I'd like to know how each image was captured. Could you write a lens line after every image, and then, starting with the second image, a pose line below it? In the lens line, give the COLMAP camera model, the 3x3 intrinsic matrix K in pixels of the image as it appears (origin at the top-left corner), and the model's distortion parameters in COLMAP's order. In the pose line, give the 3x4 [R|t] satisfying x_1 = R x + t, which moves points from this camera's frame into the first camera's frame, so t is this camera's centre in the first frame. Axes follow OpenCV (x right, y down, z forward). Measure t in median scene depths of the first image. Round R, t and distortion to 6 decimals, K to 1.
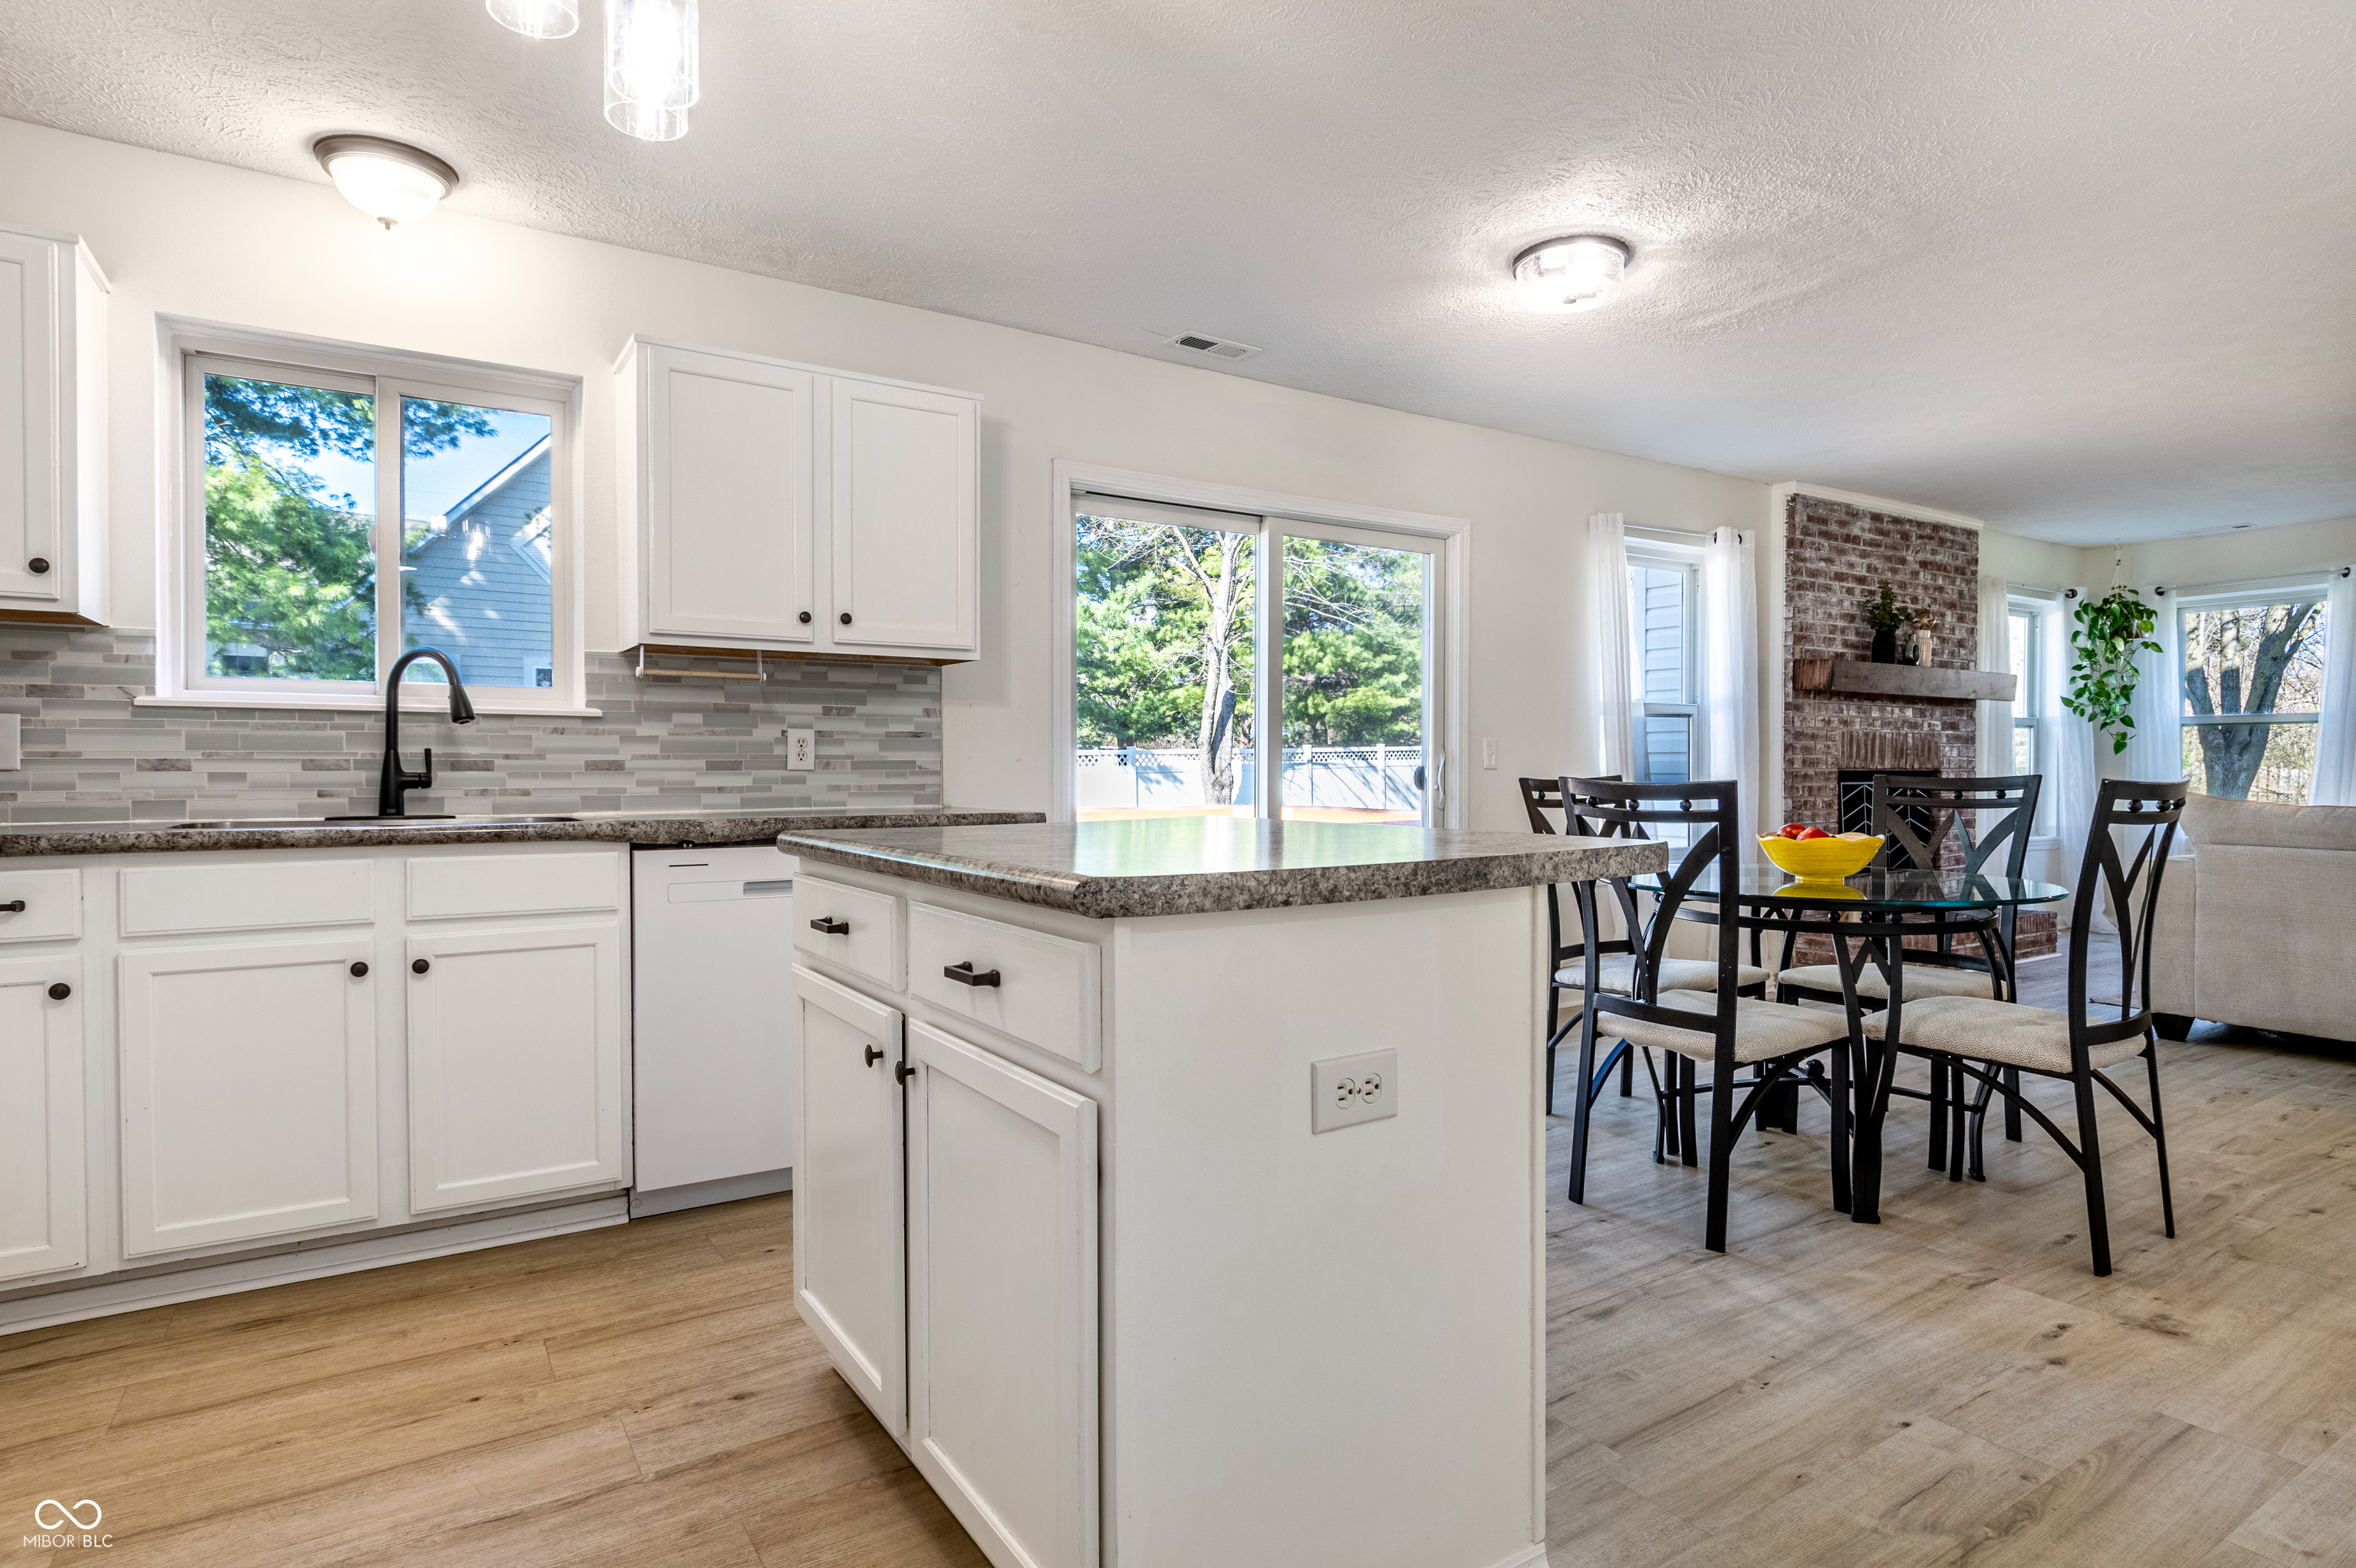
lens RADIAL K [[1235.2, 0, 1178.0], [0, 1235.2, 784.0], [0, 0, 1]] dist [0.002279, -0.008001]
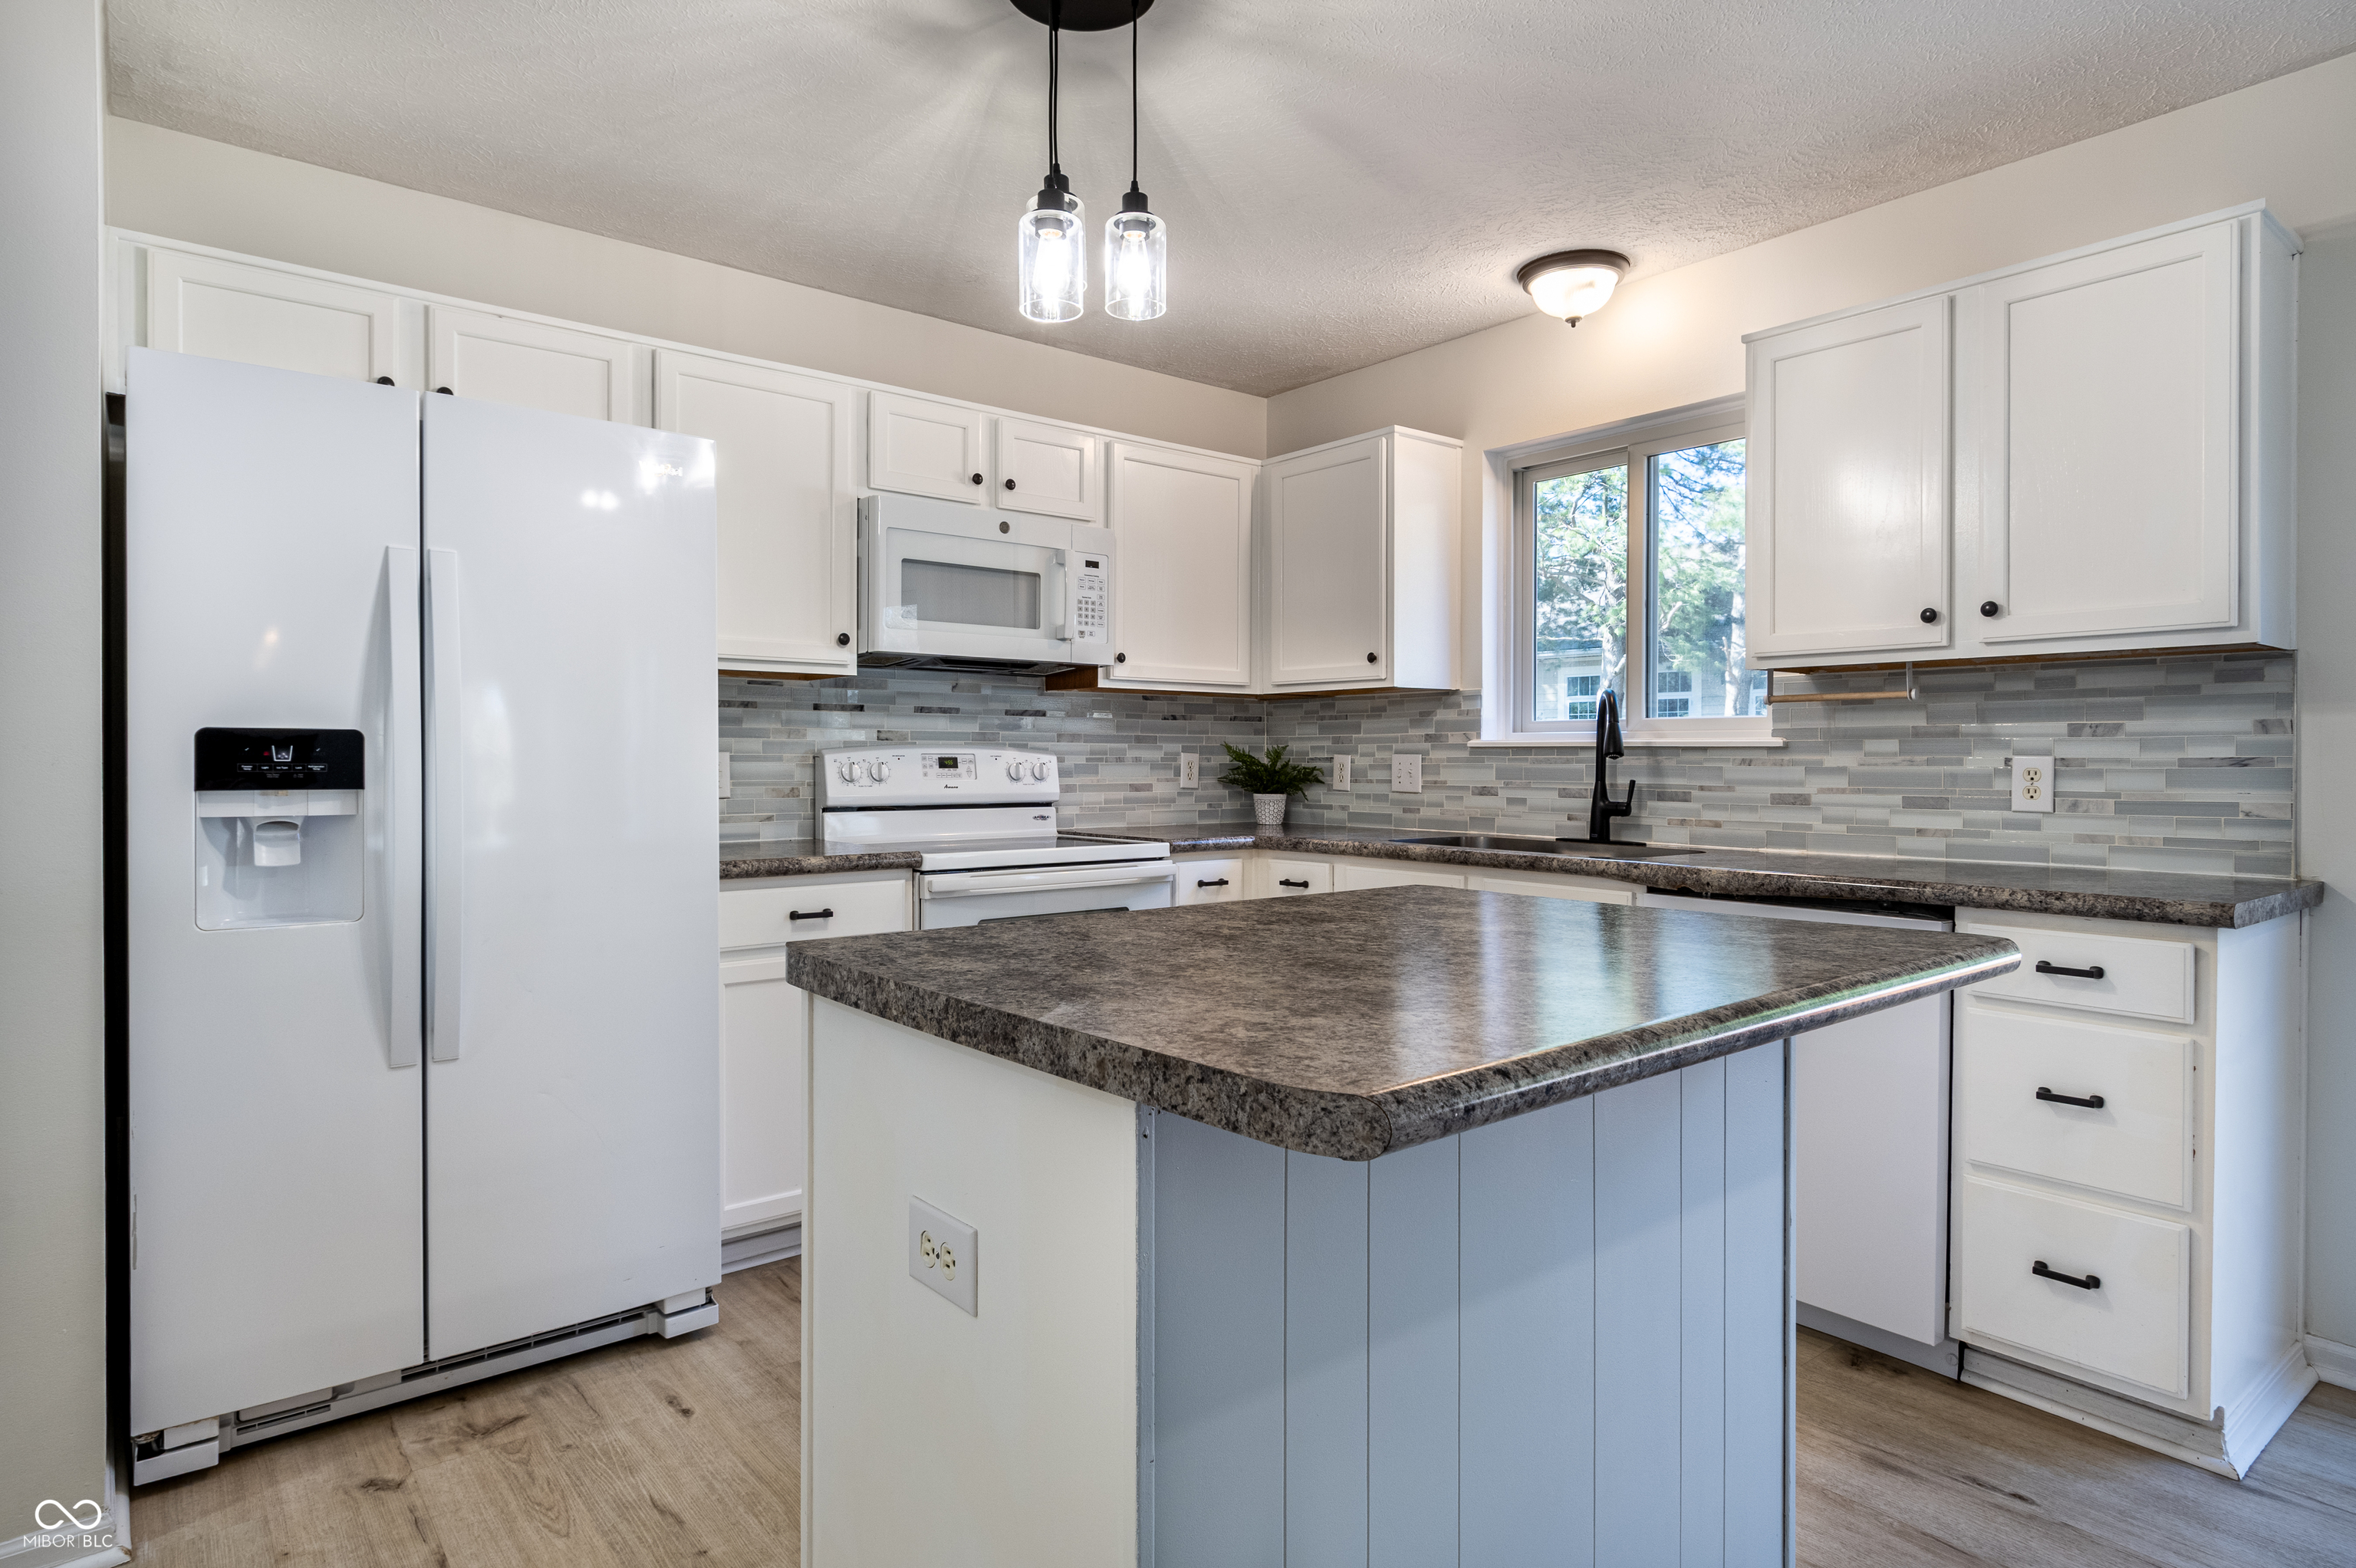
lens RADIAL K [[1263.4, 0, 1178.0], [0, 1263.4, 784.0], [0, 0, 1]] dist [0.002218, 0.000037]
pose [[0.115106, 0.020532, -0.993141, 0.427425], [-0.015116, 0.999707, 0.018916, -0.038005], [0.993238, 0.012835, 0.115383, 0.447197]]
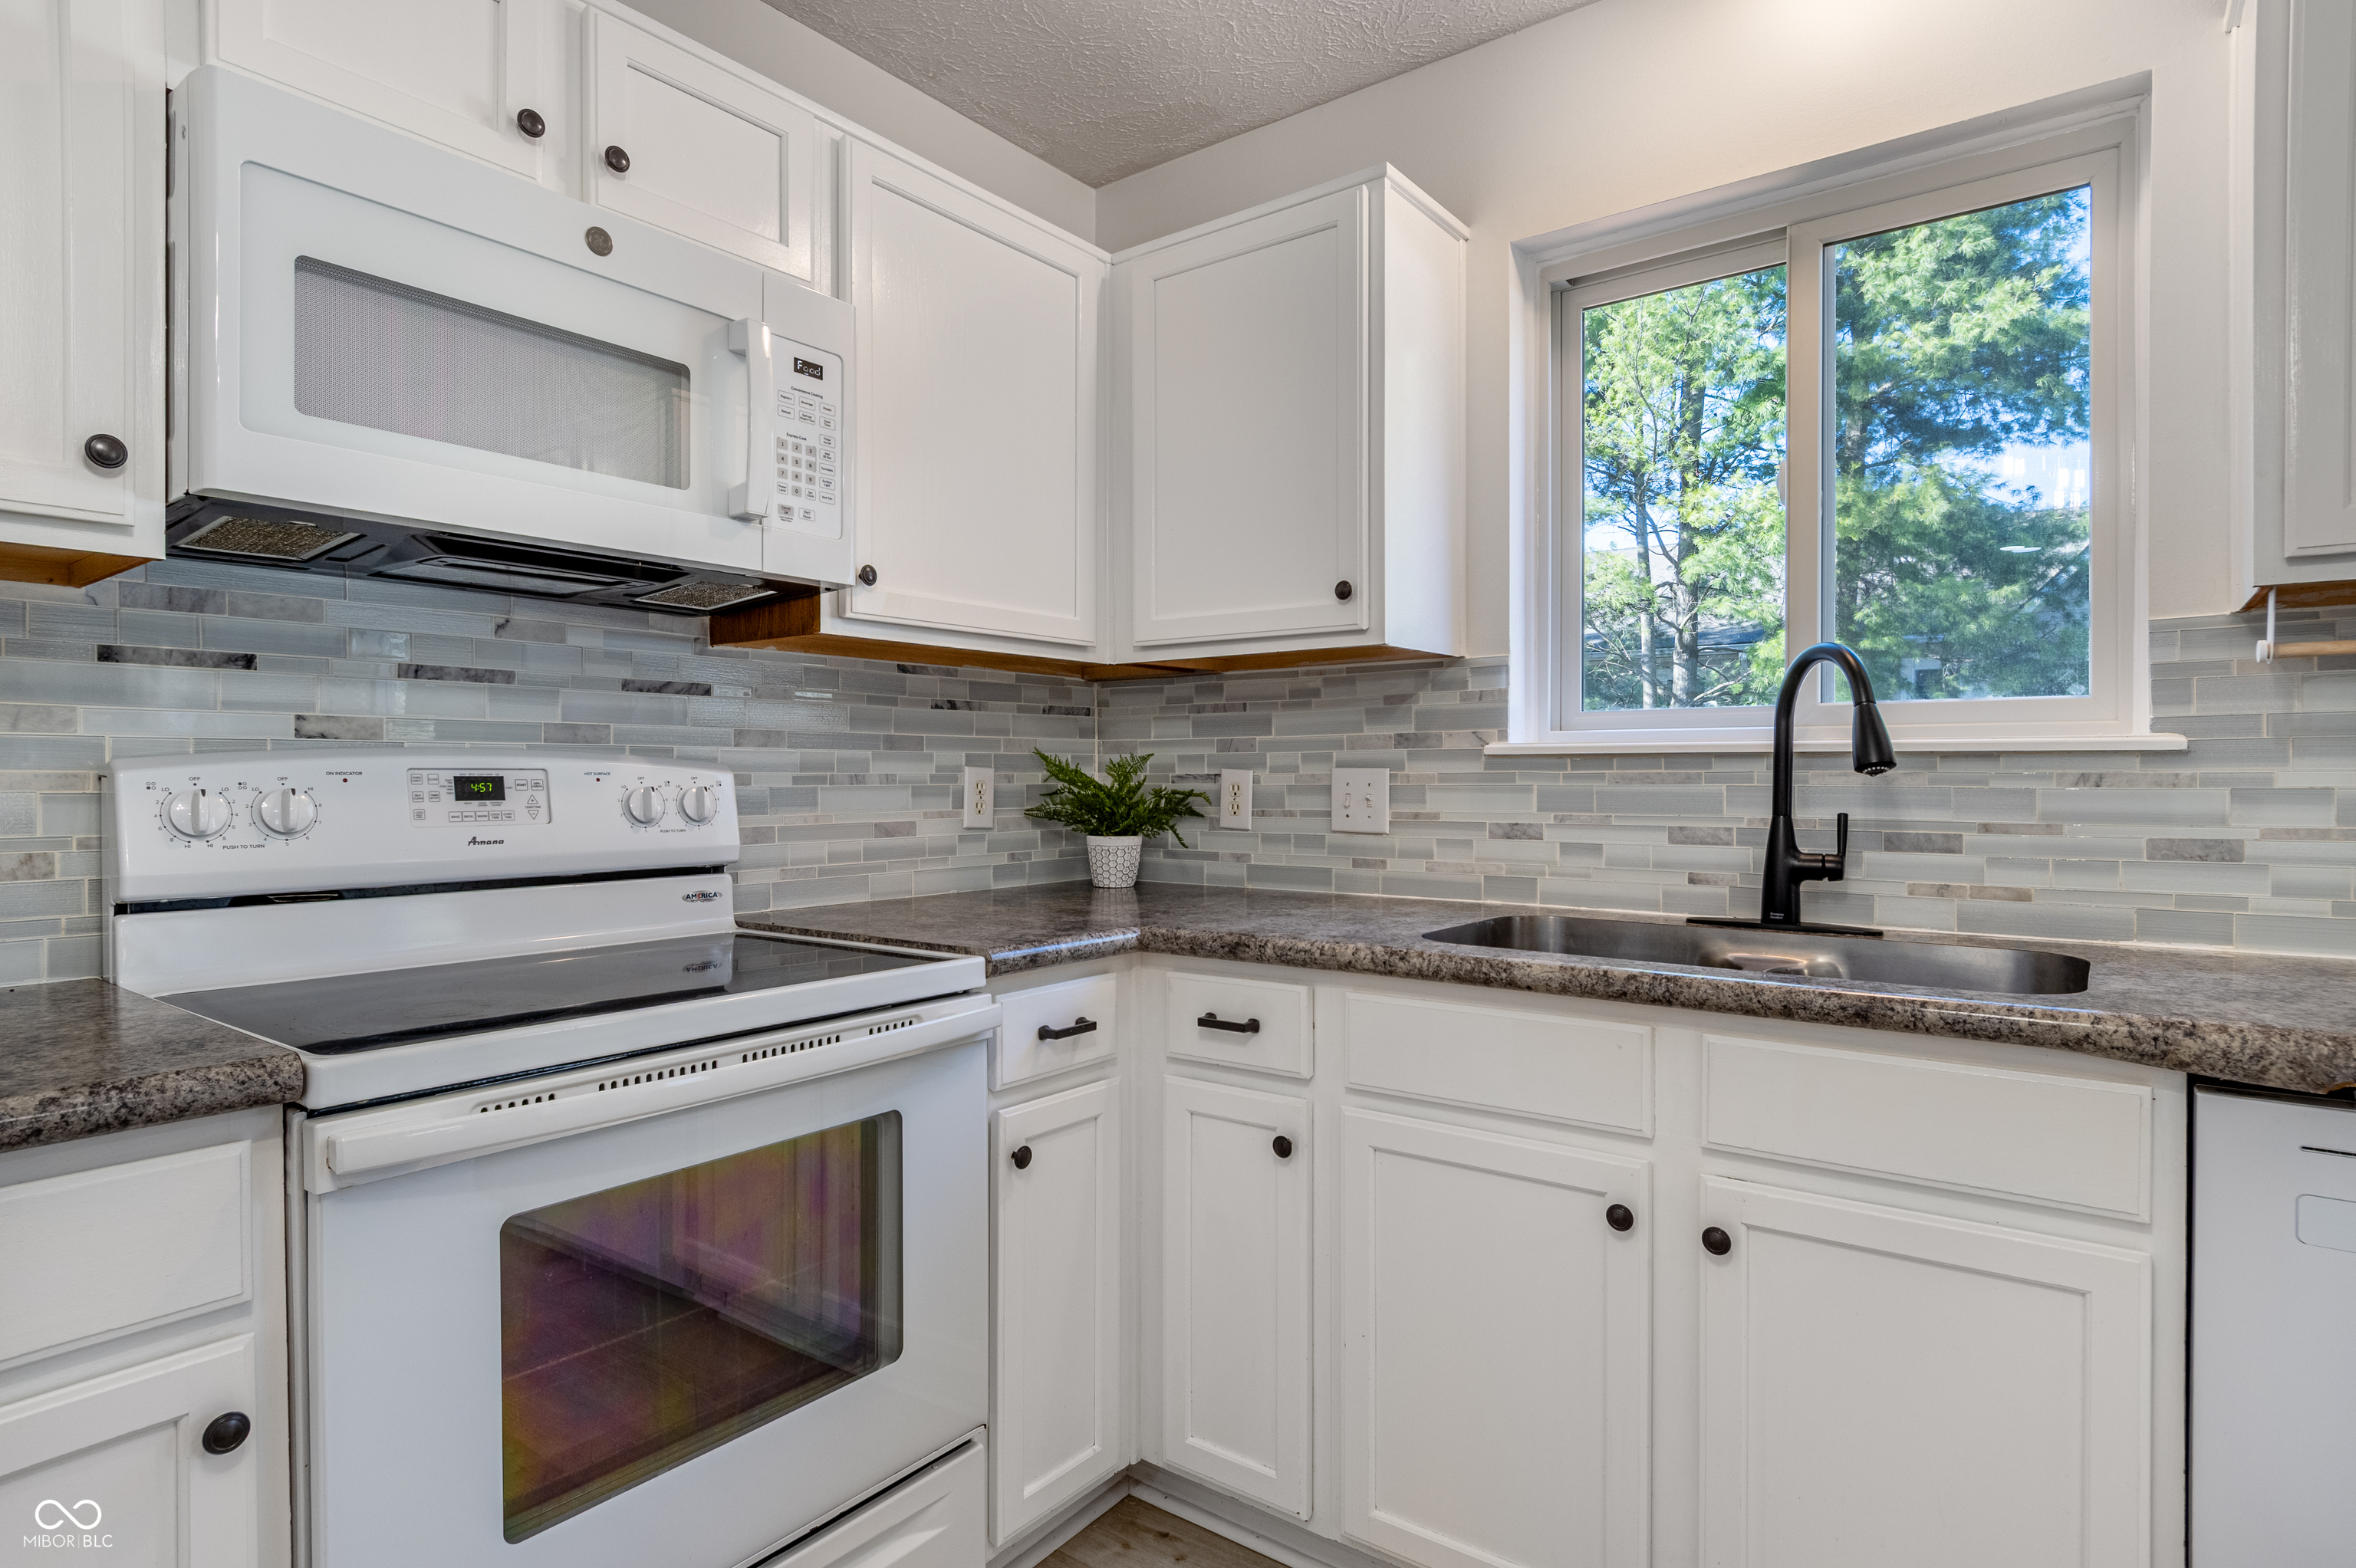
lens RADIAL K [[1235.2, 0, 1178.0], [0, 1235.2, 784.0], [0, 0, 1]] dist [0.002279, -0.008001]
pose [[0.348724, 0.005937, -0.937207, -0.151909], [-0.010747, 0.999940, 0.002336, -0.038495], [0.937164, 0.009257, 0.348767, 0.464280]]
